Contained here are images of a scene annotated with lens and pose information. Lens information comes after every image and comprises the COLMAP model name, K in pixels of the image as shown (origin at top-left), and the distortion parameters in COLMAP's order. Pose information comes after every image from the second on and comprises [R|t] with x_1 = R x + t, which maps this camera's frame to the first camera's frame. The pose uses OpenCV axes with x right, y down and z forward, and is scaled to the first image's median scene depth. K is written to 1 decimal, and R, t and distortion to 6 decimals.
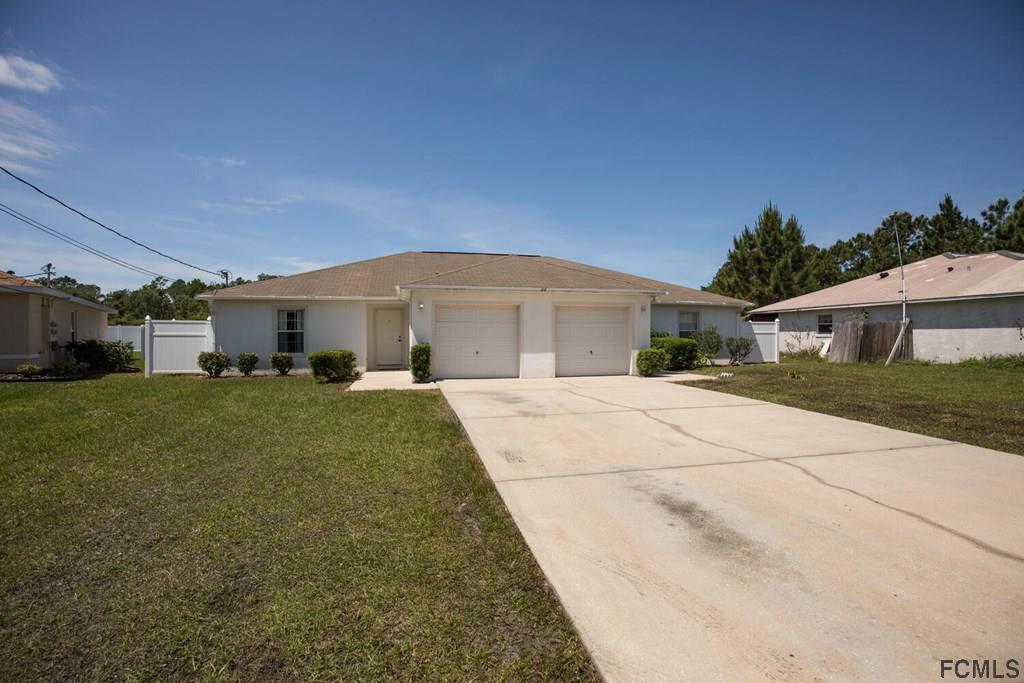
lens RADIAL K [[480.6, 0, 501.4], [0, 480.6, 335.0], [0, 0, 1]] dist [-0.002048, -0.004815]
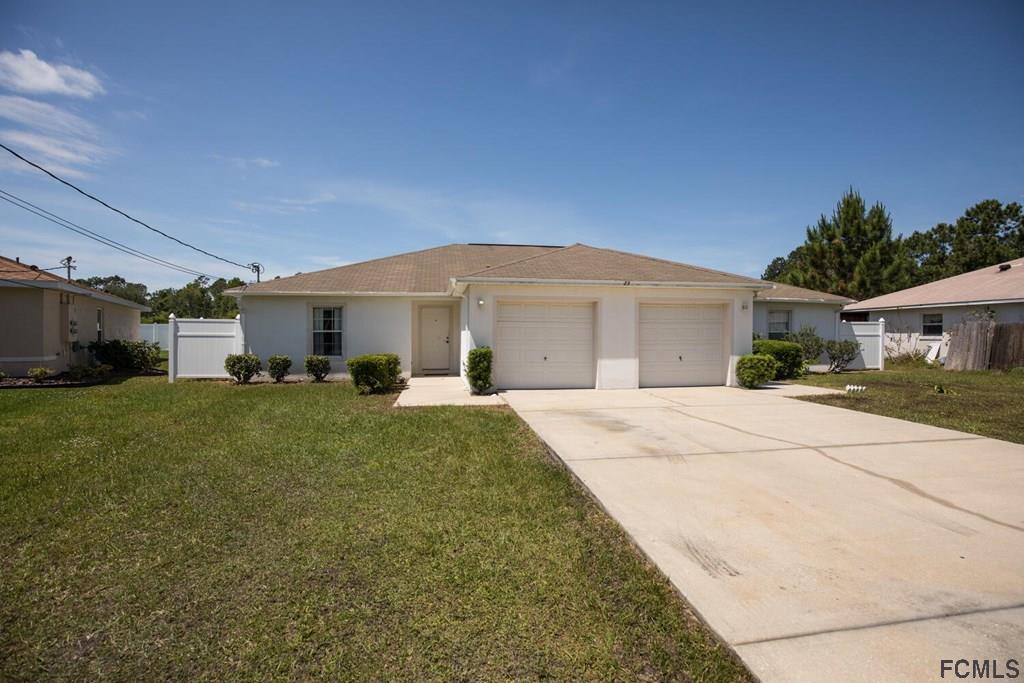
lens RADIAL K [[480.6, 0, 503.8], [0, 480.6, 339.6], [0, 0, 1]] dist [-0.002048, -0.004815]
pose [[0.998519, 0.004410, -0.054227, -0.064465], [-0.003727, 0.999913, 0.012685, -0.005237], [0.054278, -0.012464, 0.998448, 0.130243]]
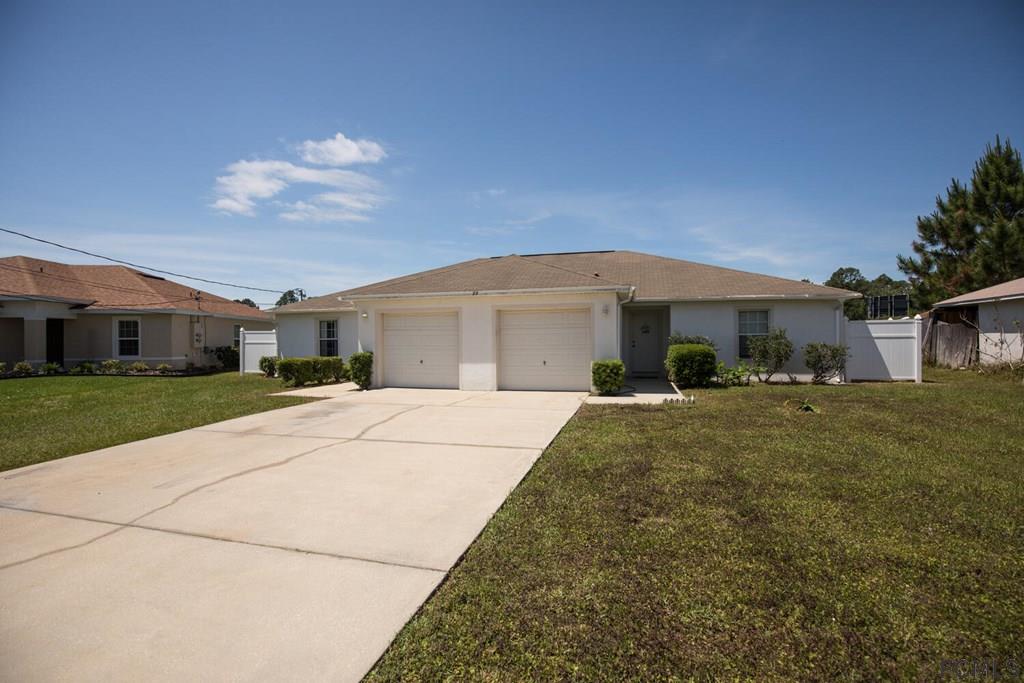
lens RADIAL K [[459.4, 0, 505.4], [0, 459.4, 332.4], [0, 0, 1]] dist [0.007969, -0.001394]
pose [[0.889575, -0.011946, -0.456633, 0.432329], [0.007692, 0.999908, -0.011173, -0.008423], [0.456725, 0.006427, 0.889585, 0.211923]]
